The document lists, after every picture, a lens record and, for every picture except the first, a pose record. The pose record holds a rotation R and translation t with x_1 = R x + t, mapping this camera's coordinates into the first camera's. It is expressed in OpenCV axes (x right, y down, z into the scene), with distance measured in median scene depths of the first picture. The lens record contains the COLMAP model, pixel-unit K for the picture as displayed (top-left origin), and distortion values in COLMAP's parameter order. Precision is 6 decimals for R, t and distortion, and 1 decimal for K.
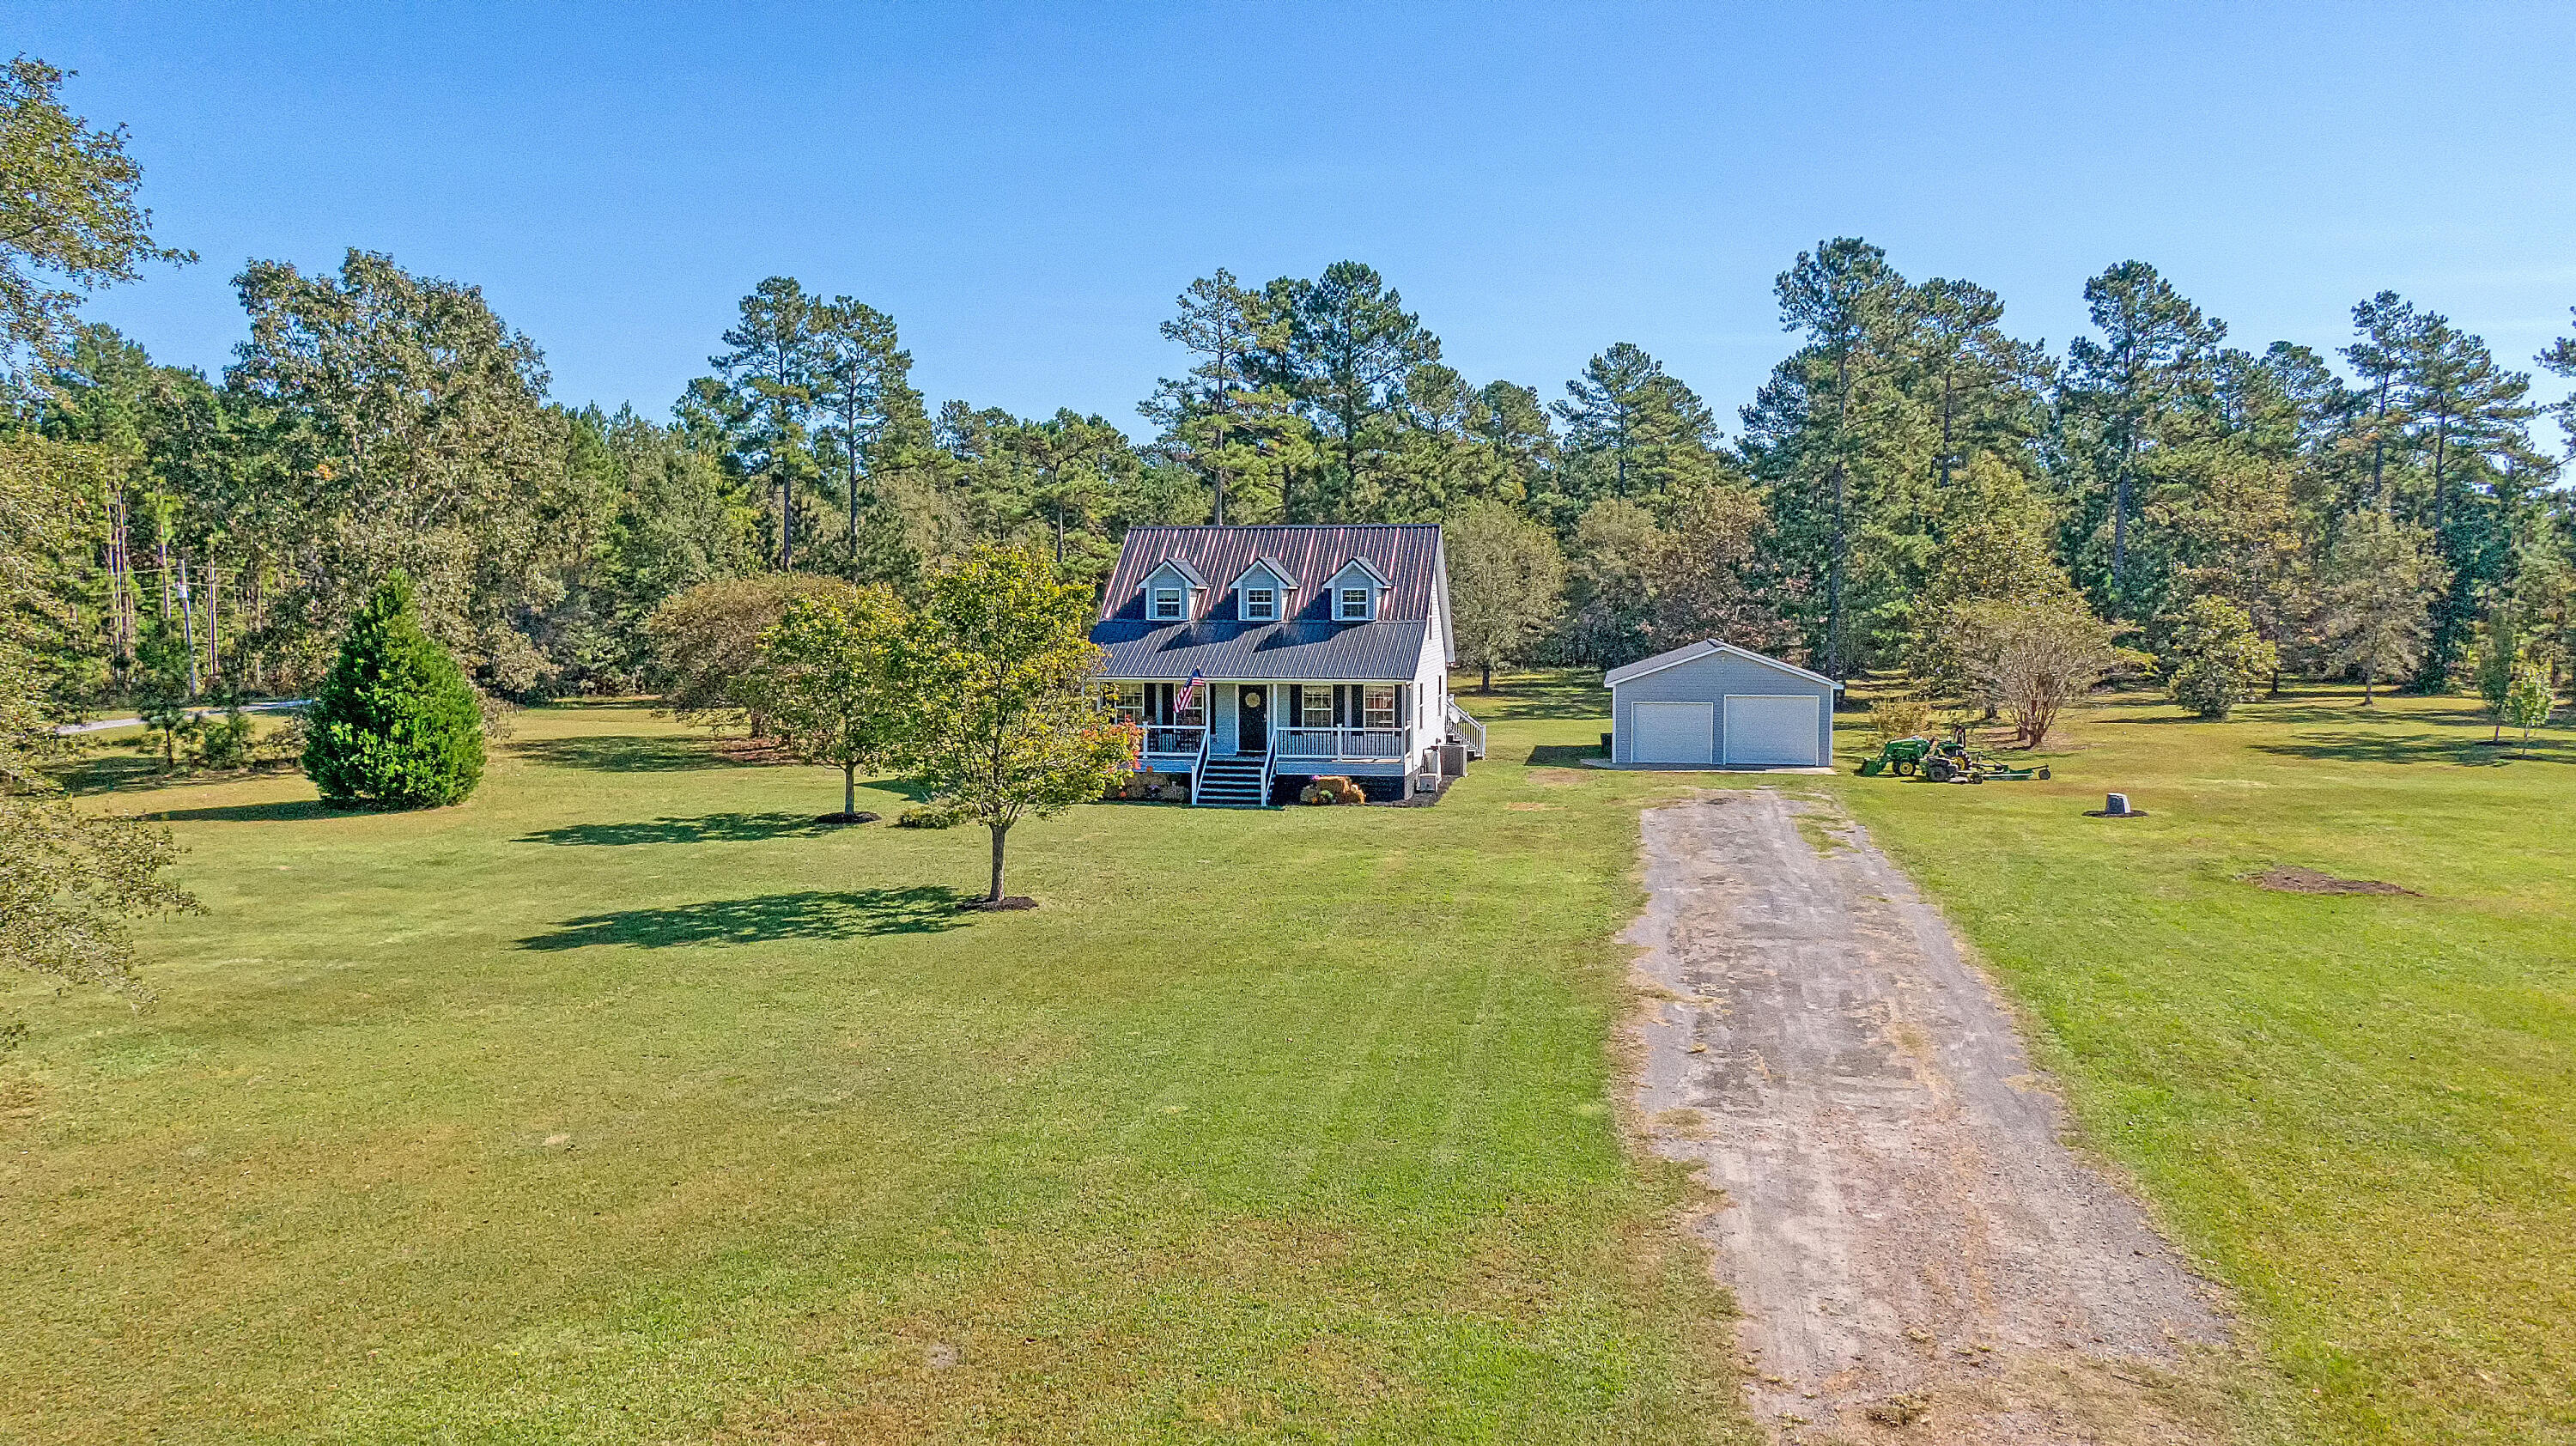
lens RADIAL K [[1849.6, 0, 1288.5], [0, 1849.6, 723.0], [0, 0, 1]] dist [0.029781, -0.044640]
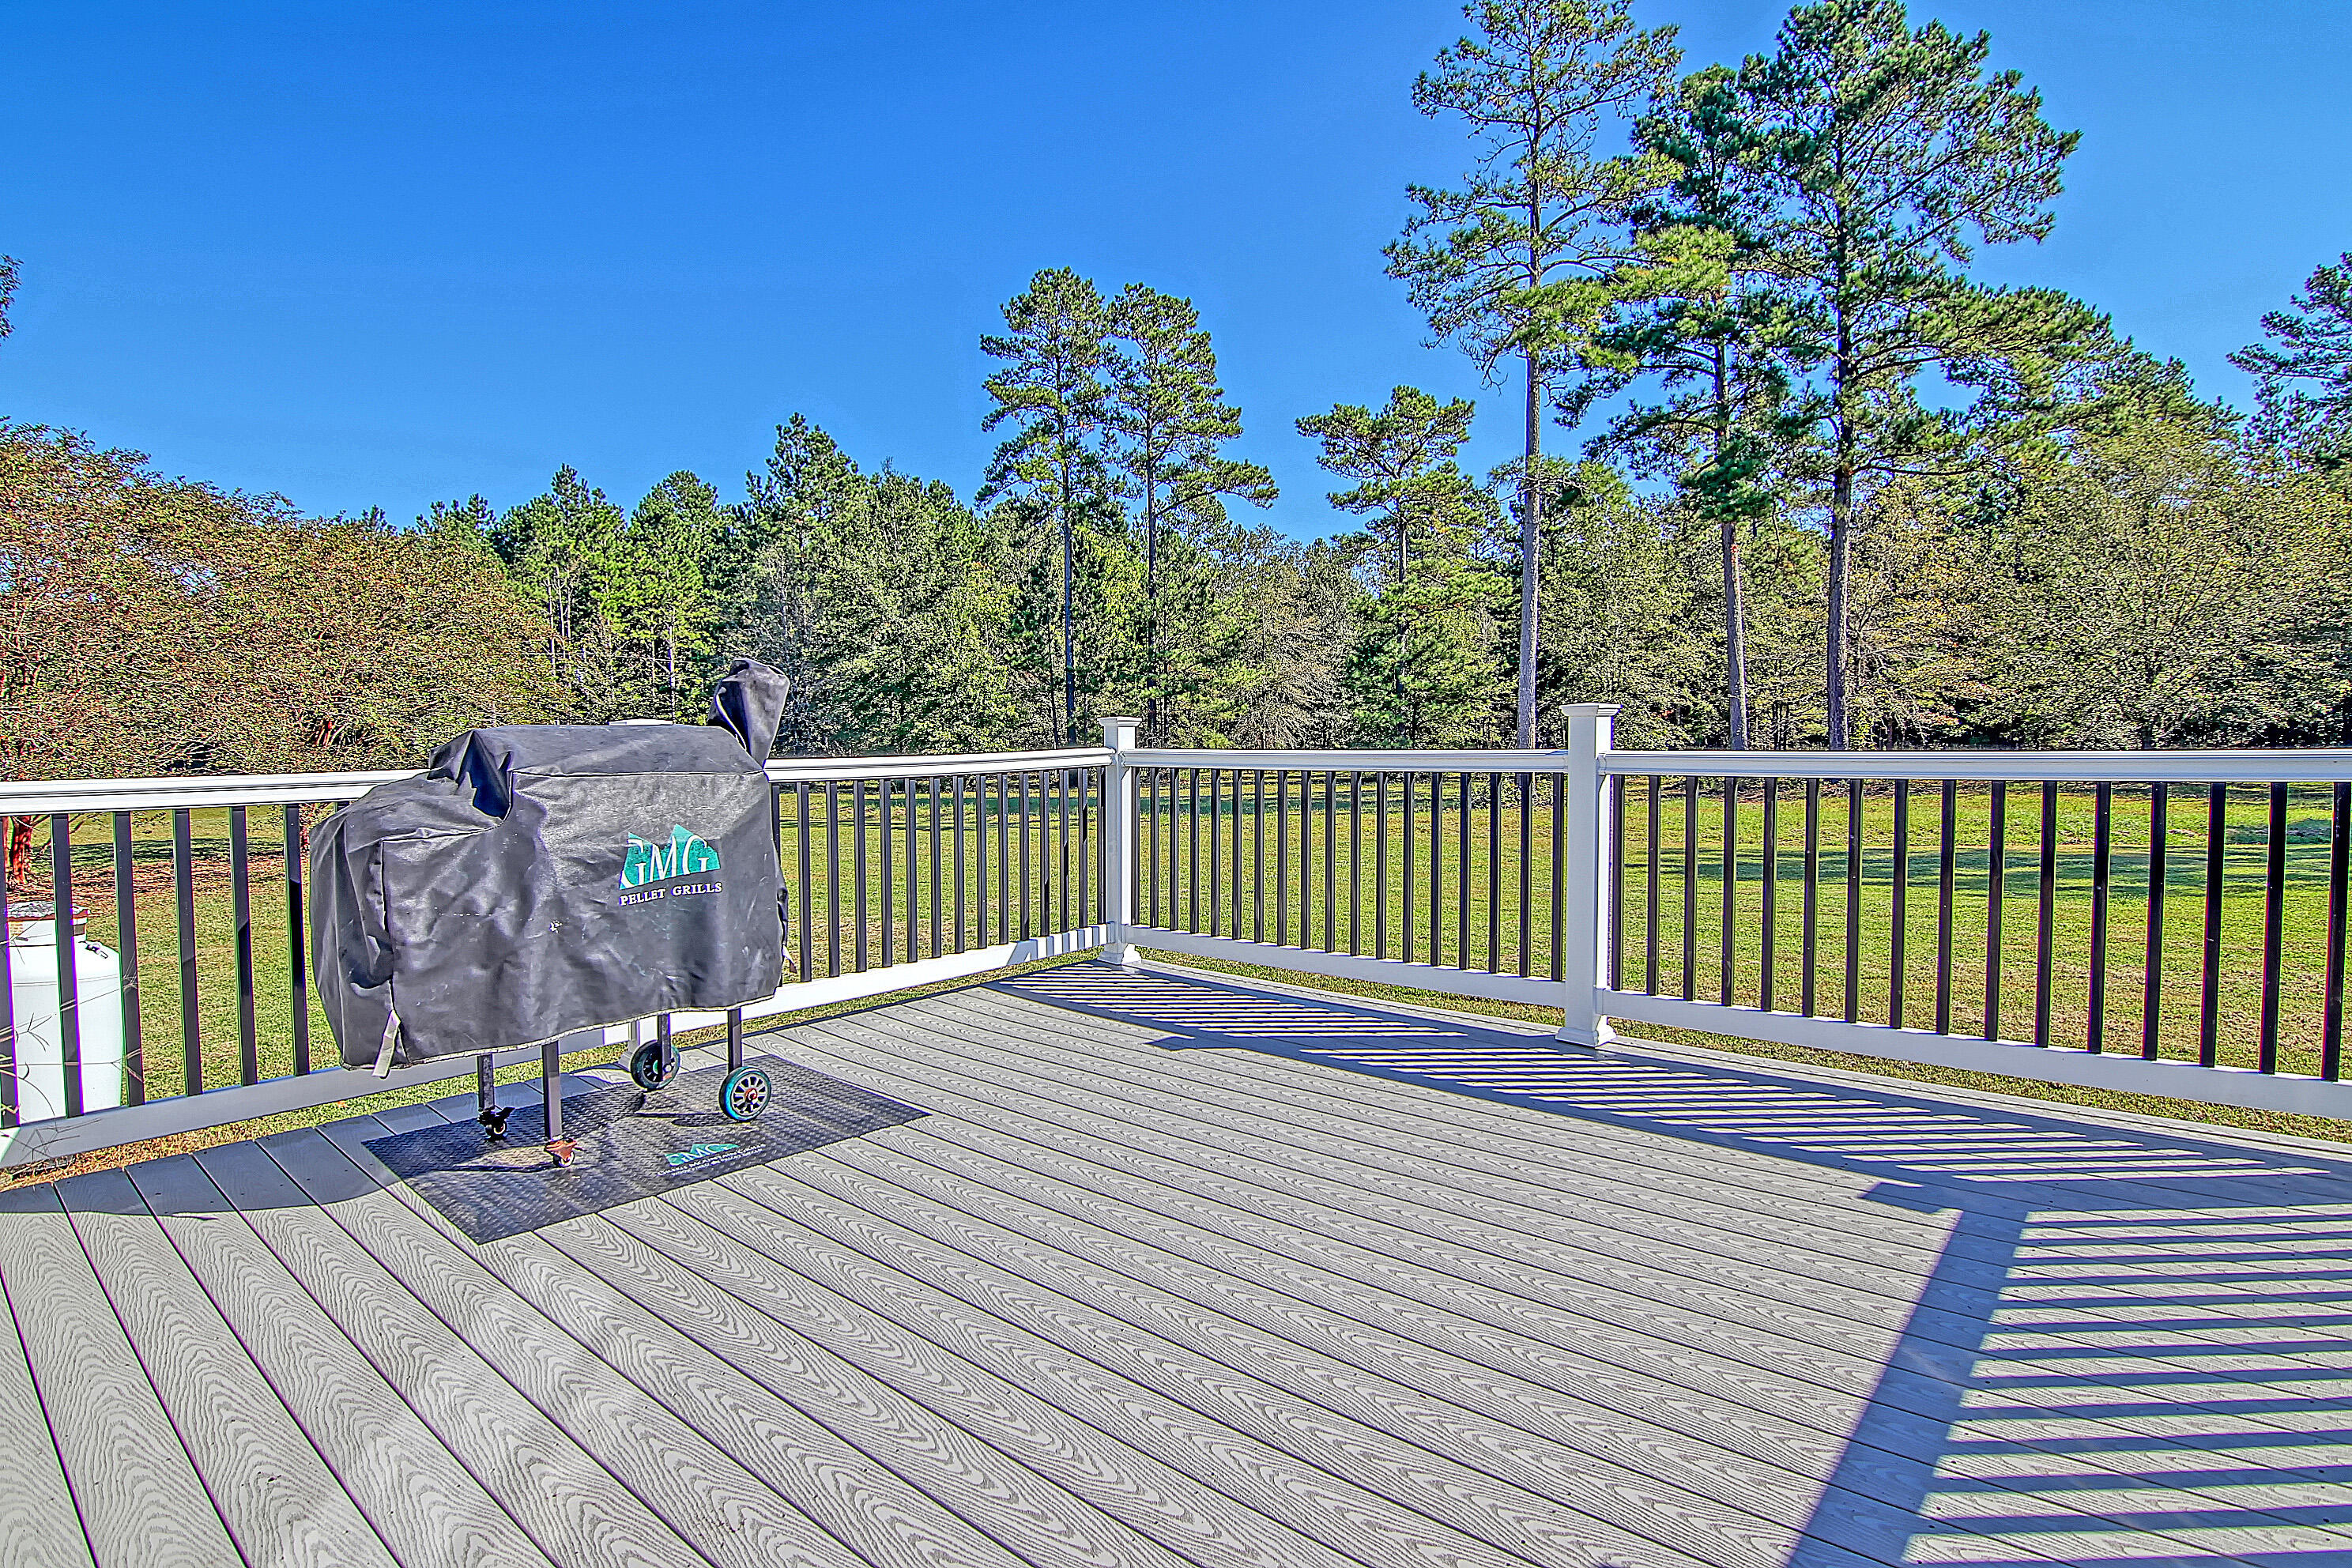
lens RADIAL K [[1211.6, 0, 1167.7], [0, 1211.6, 779.8], [0, 0, 1]] dist [-0.014008, -0.006555]
pose [[0.858957, 0.008208, -0.511983, 0.045015], [-0.019117, 0.999688, -0.016046, -0.007697], [0.511691, 0.023570, 0.858846, 0.599305]]
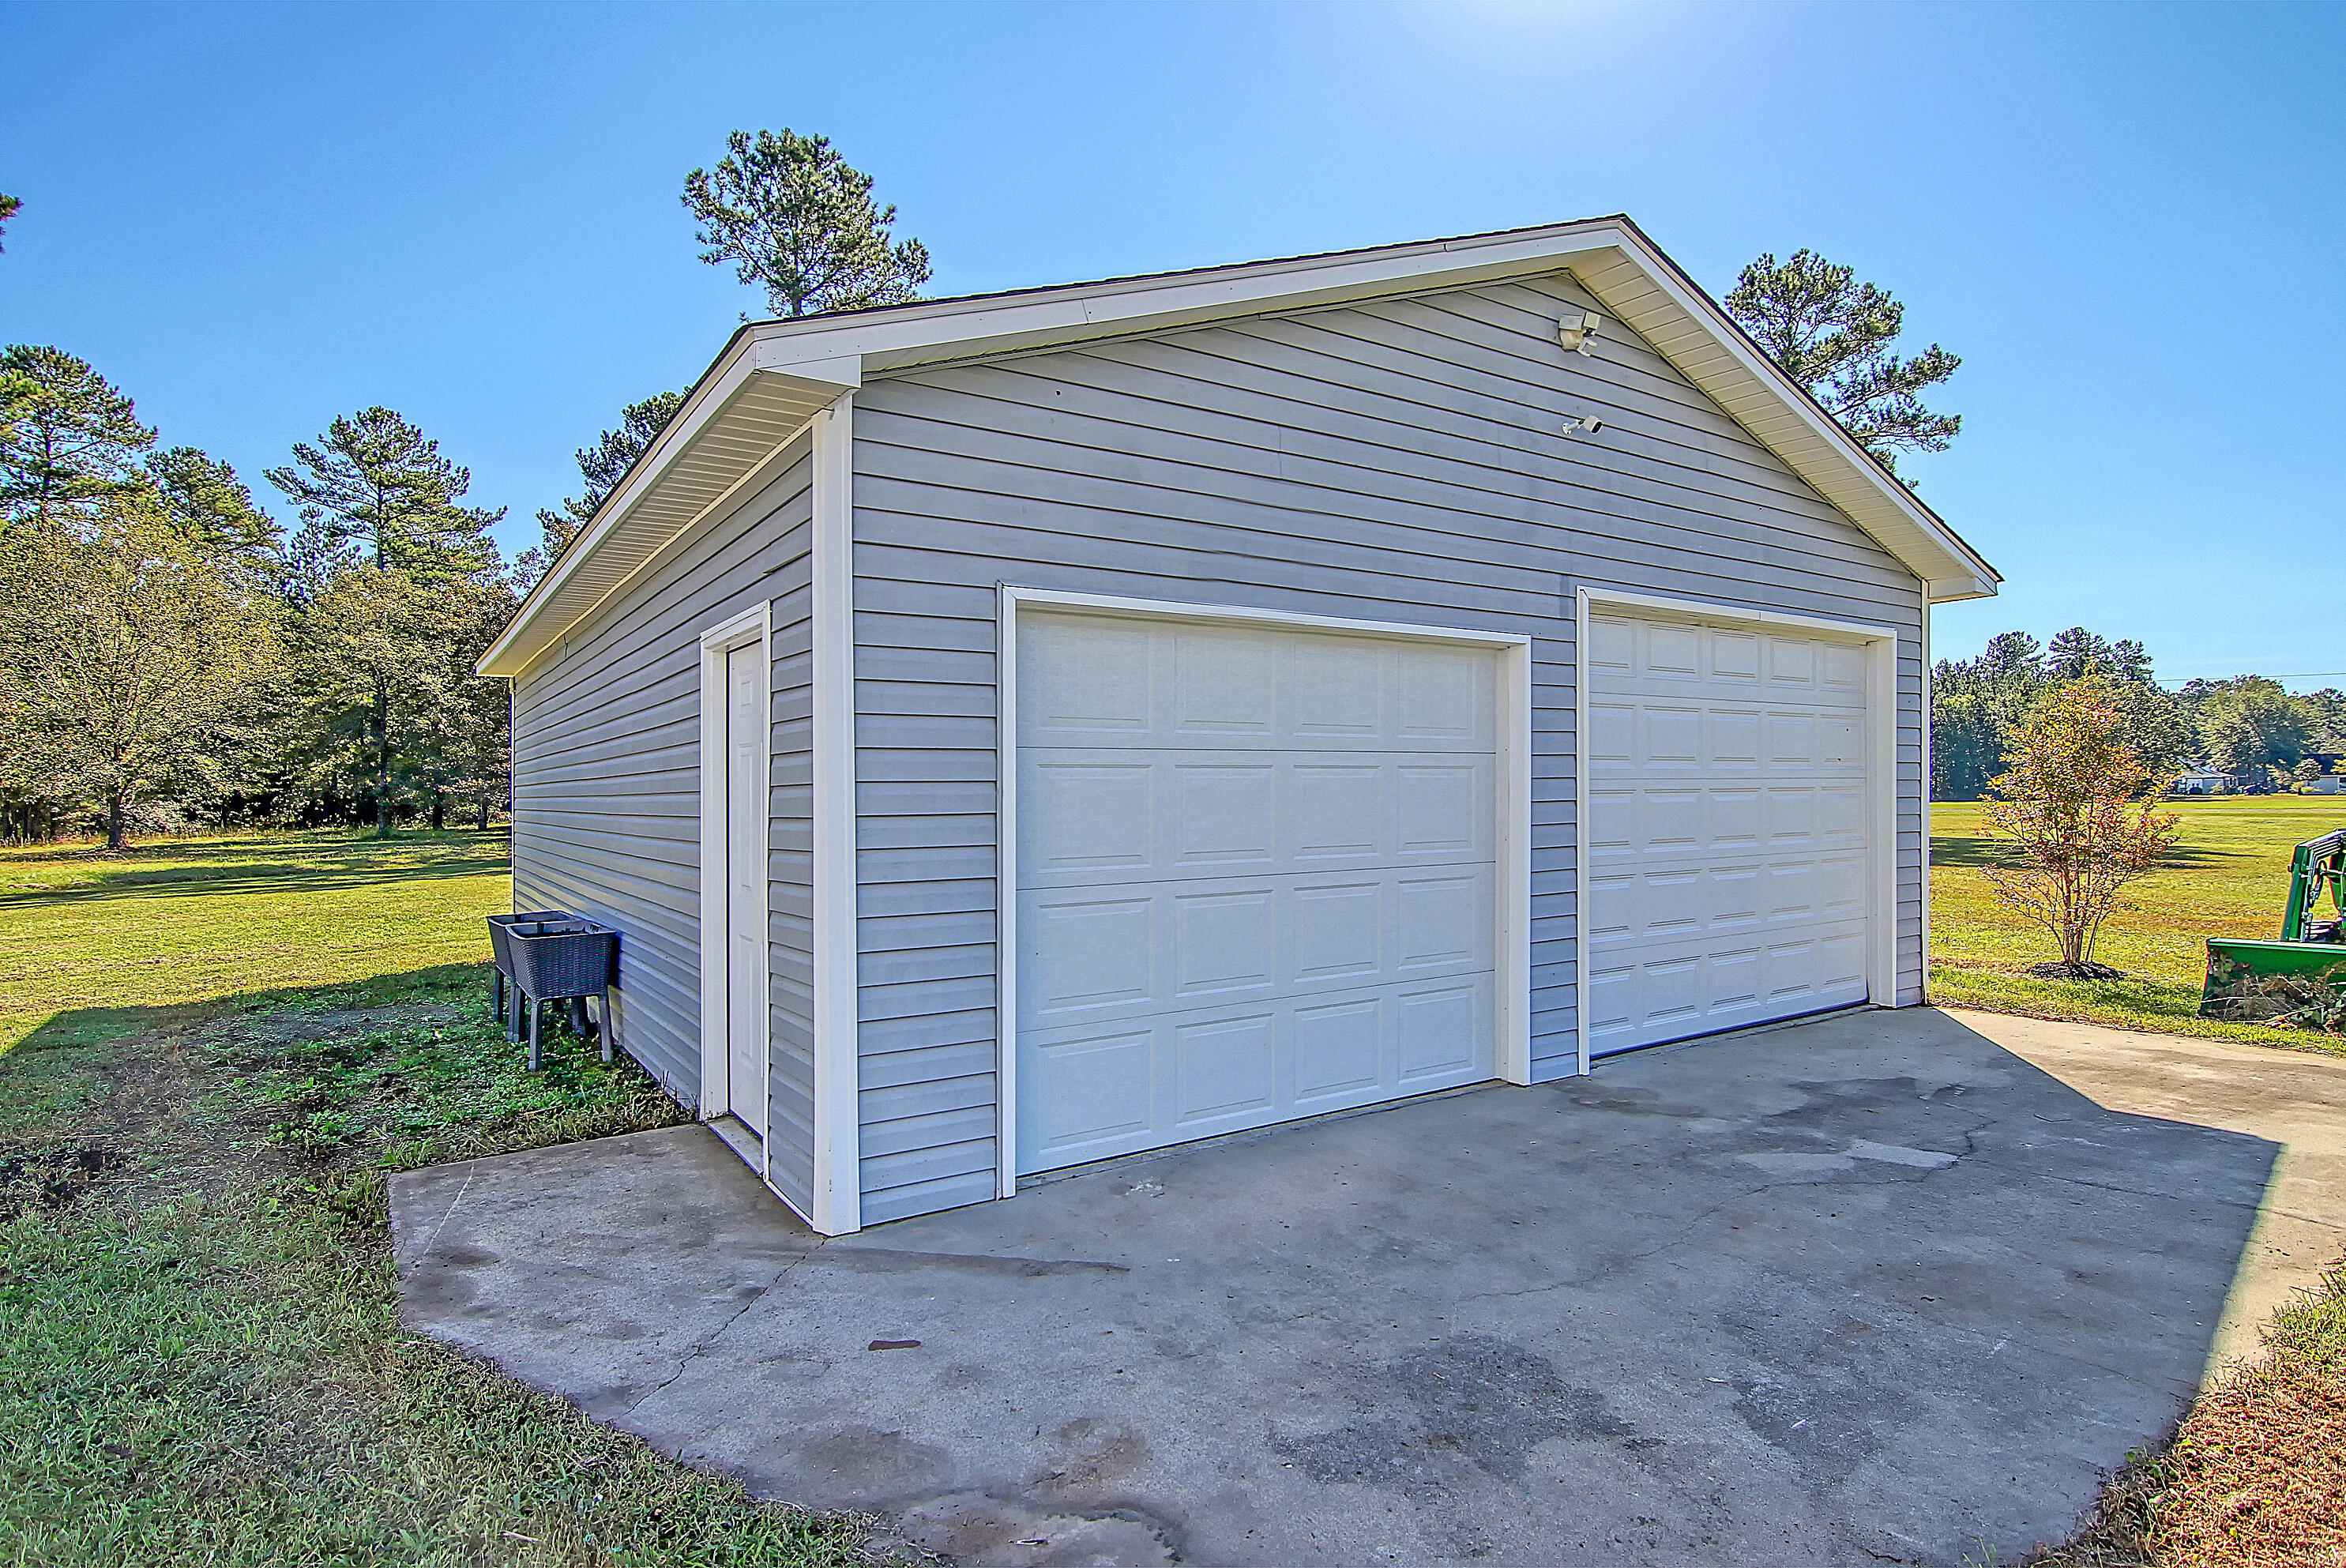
lens RADIAL K [[1208.5, 0, 1191.0], [0, 1208.5, 777.7], [0, 0, 1]] dist [-0.014008, -0.006555]
pose [[0.704699, 0.004699, 0.709491, 0.086295], [0.057687, 0.996288, -0.063896, 0.001497], [-0.707157, 0.085956, 0.701812, 0.563333]]
